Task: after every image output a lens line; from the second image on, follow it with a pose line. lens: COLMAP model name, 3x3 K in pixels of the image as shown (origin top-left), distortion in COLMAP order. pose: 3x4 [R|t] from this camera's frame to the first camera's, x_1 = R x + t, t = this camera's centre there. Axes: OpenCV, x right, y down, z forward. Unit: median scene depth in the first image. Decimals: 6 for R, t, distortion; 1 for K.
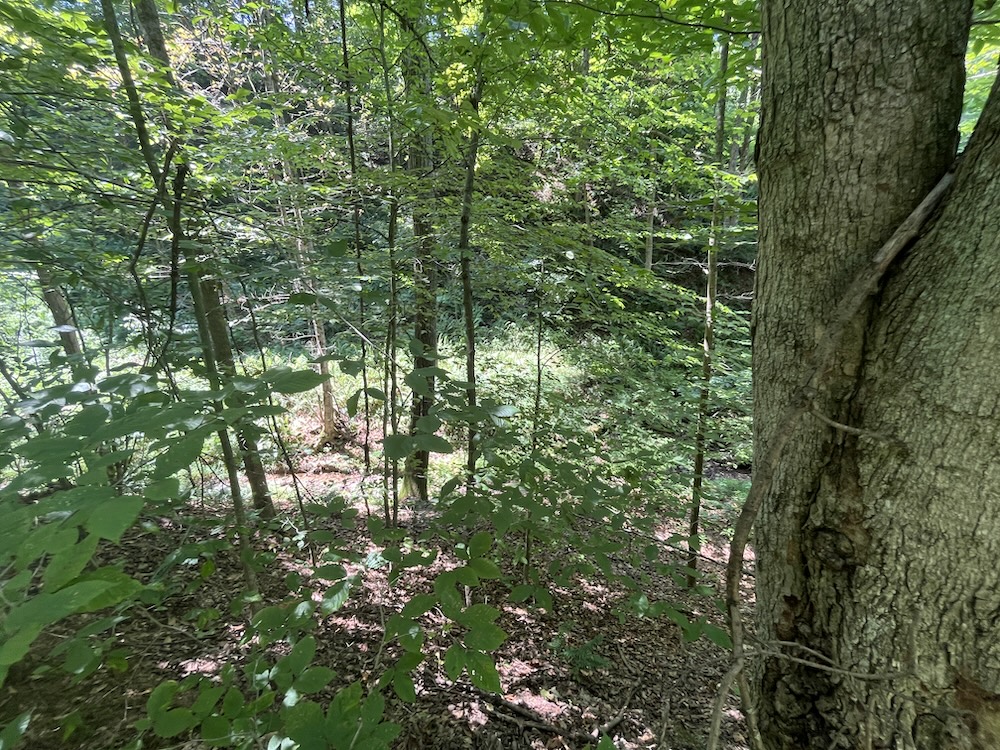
lens RADIAL K [[406.7, 0, 497.1], [0, 406.7, 373.1], [0, 0, 1]] dist [-0.009426, -0.000276]
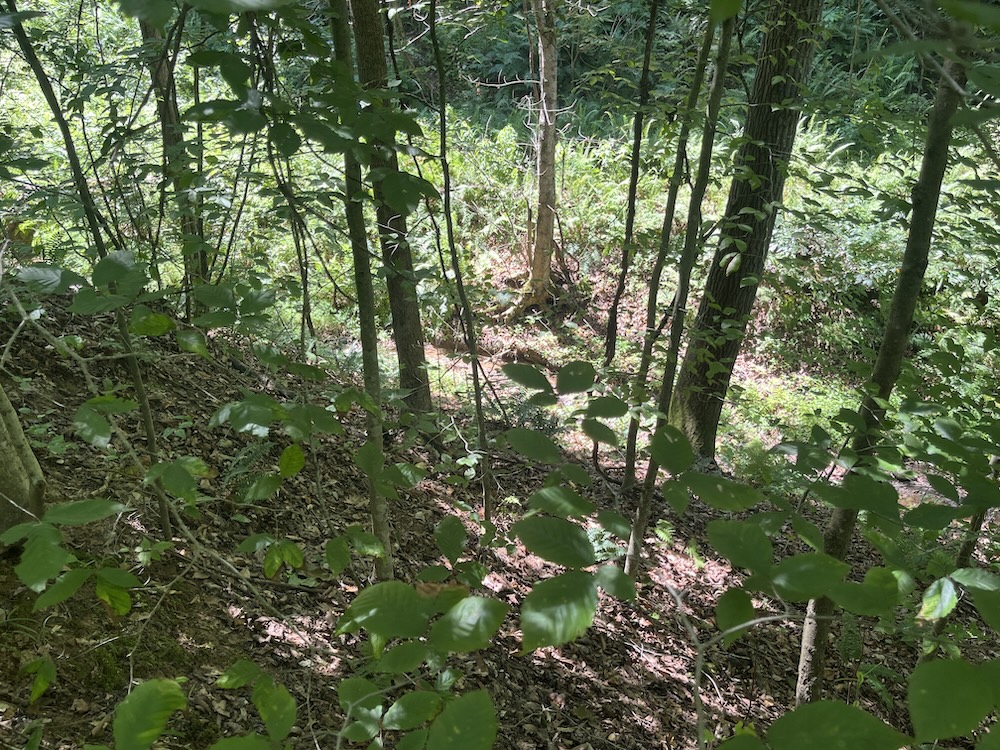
lens RADIAL K [[814.3, 0, 499.9], [0, 814.3, 375.3], [0, 0, 1]] dist [0.017305, 0.003490]
pose [[0.895010, 0.199010, -0.399190, -0.042909], [-0.115185, 0.967715, 0.224186, 0.043625], [0.430917, -0.154668, 0.889038, 0.080766]]
